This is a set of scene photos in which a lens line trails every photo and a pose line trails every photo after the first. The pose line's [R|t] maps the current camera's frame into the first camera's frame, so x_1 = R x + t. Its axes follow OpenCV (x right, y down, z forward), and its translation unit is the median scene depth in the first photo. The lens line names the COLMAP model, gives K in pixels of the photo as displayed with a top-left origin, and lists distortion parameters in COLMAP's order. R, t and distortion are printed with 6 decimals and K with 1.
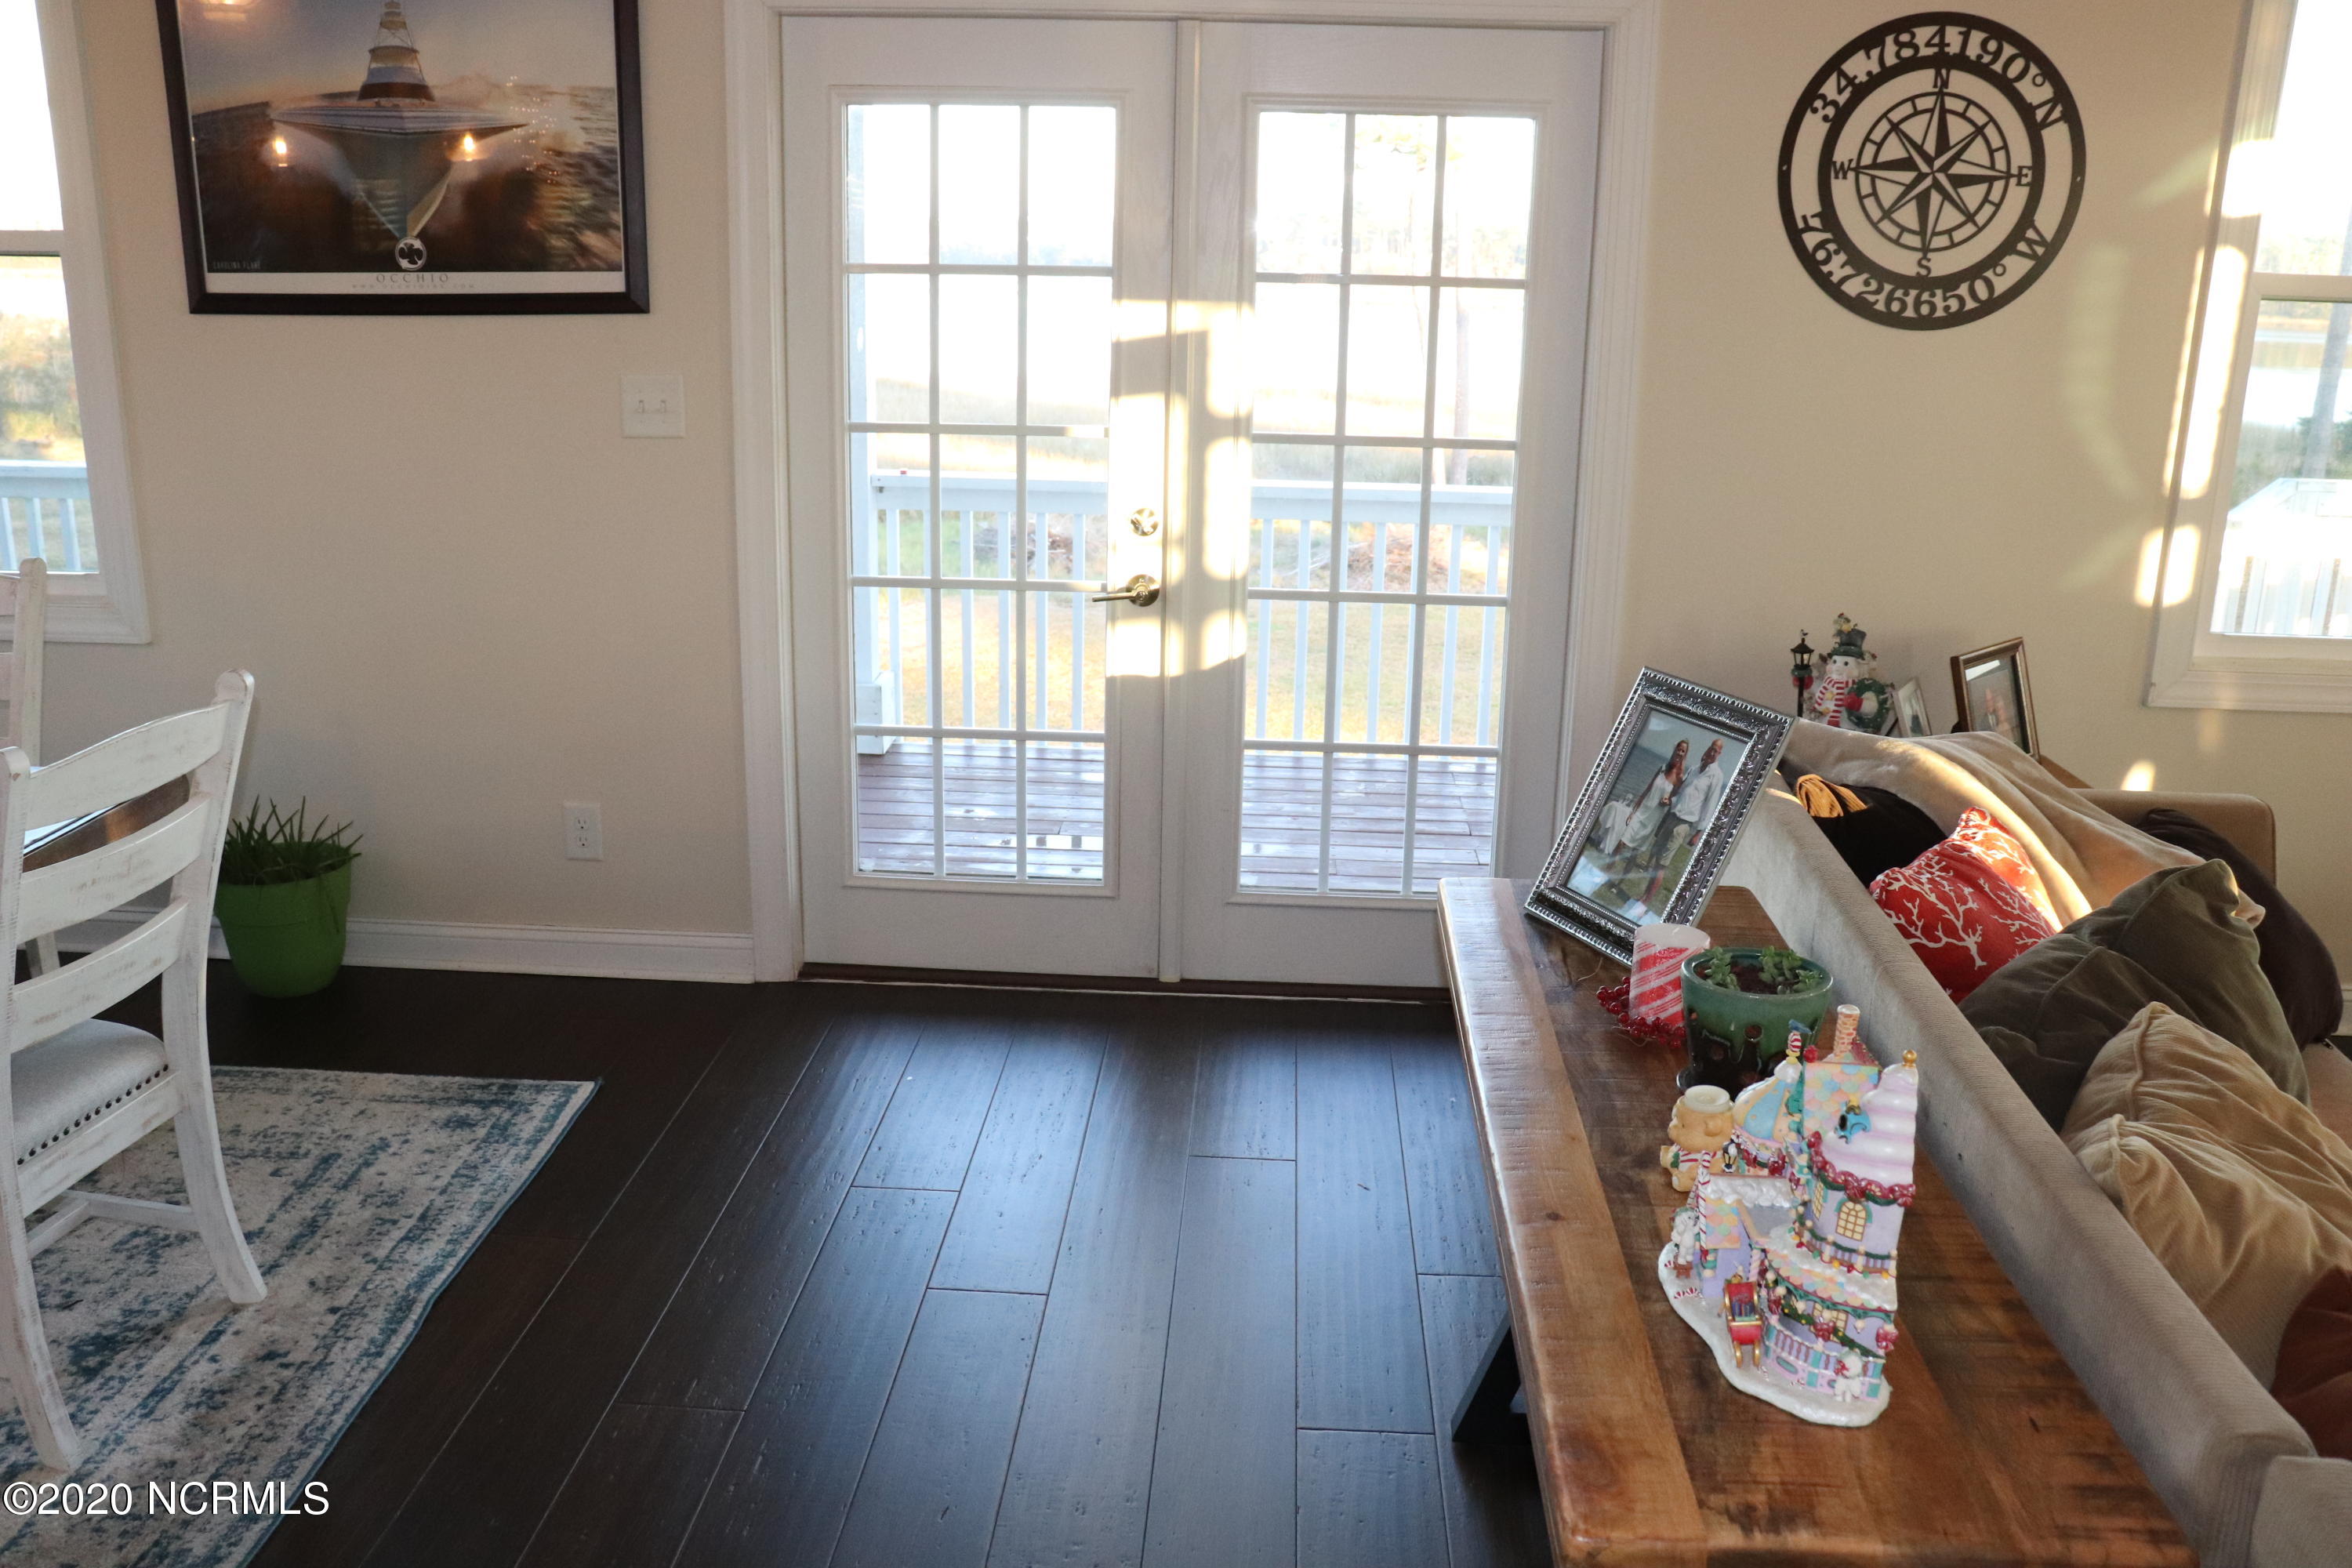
lens RADIAL K [[1934.9, 0, 1182.0], [0, 1934.9, 795.1], [0, 0, 1]] dist [-0.172911, 0.157013]
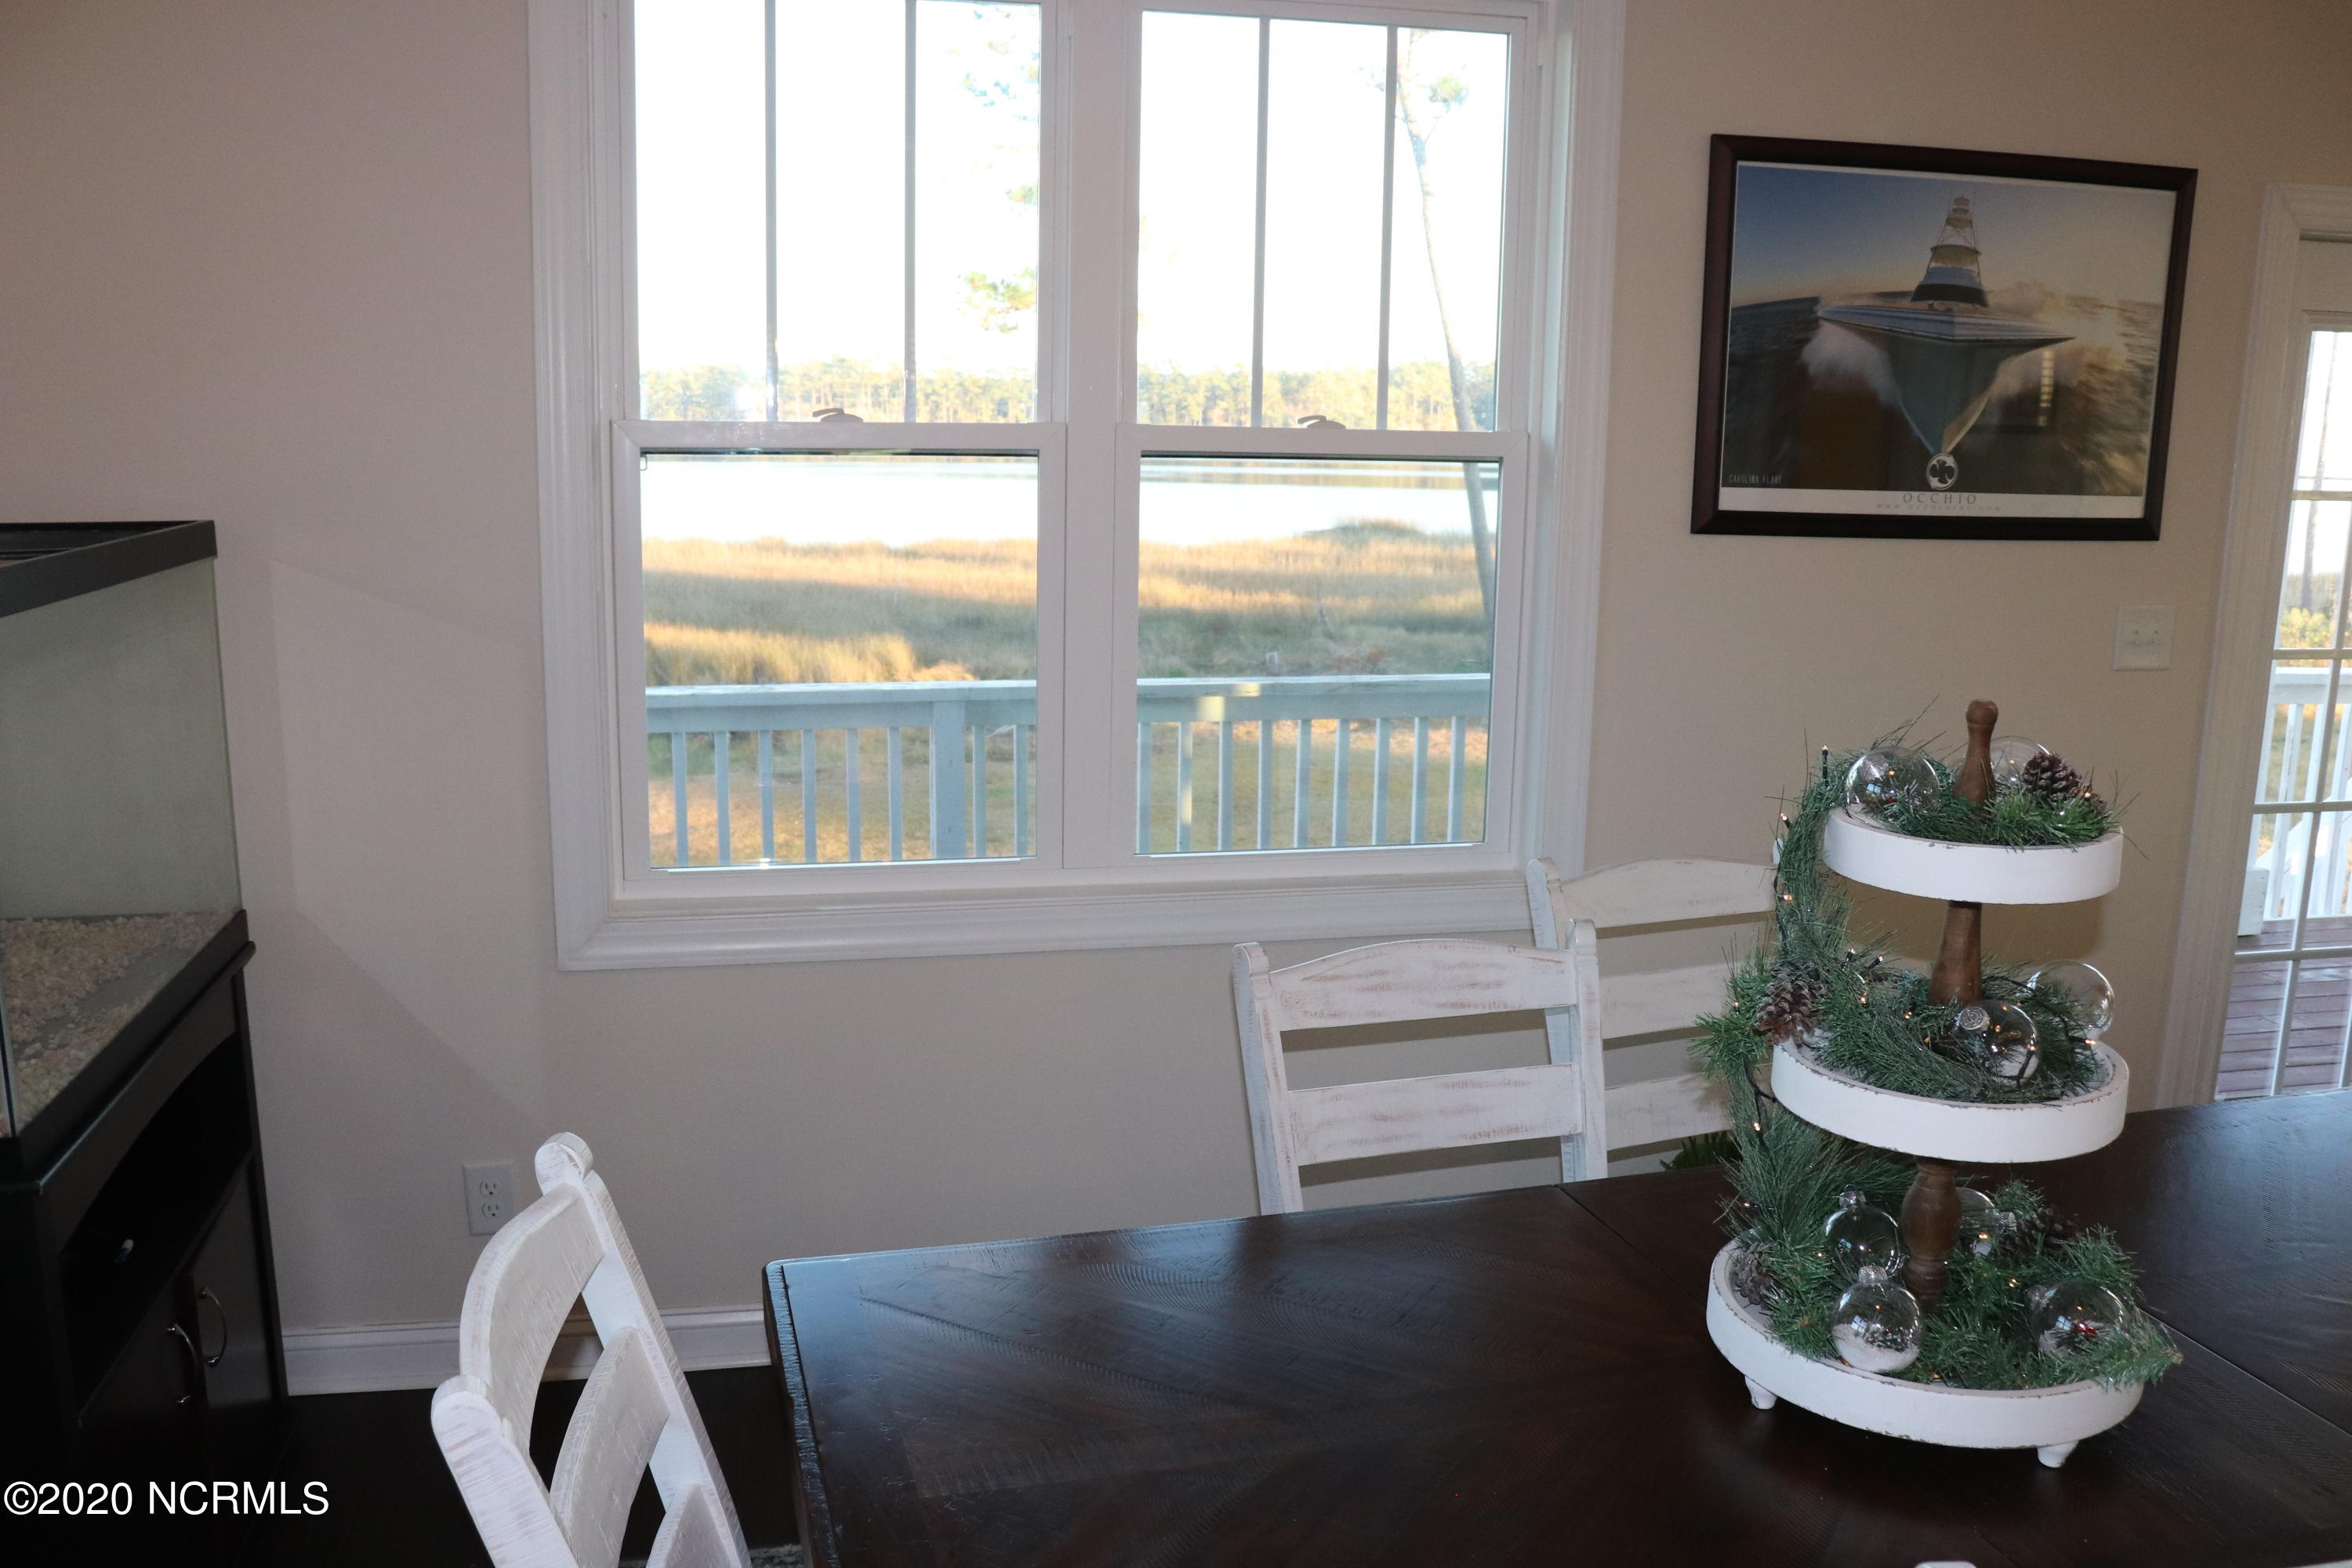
lens RADIAL K [[1934.9, 0, 1182.0], [0, 1934.9, 795.1], [0, 0, 1]] dist [-0.172911, 0.157013]
pose [[0.963878, -0.055293, 0.260543, -1.042403], [0.076971, 0.994303, -0.073741, -0.100054], [-0.254981, 0.091132, 0.962642, 0.246080]]
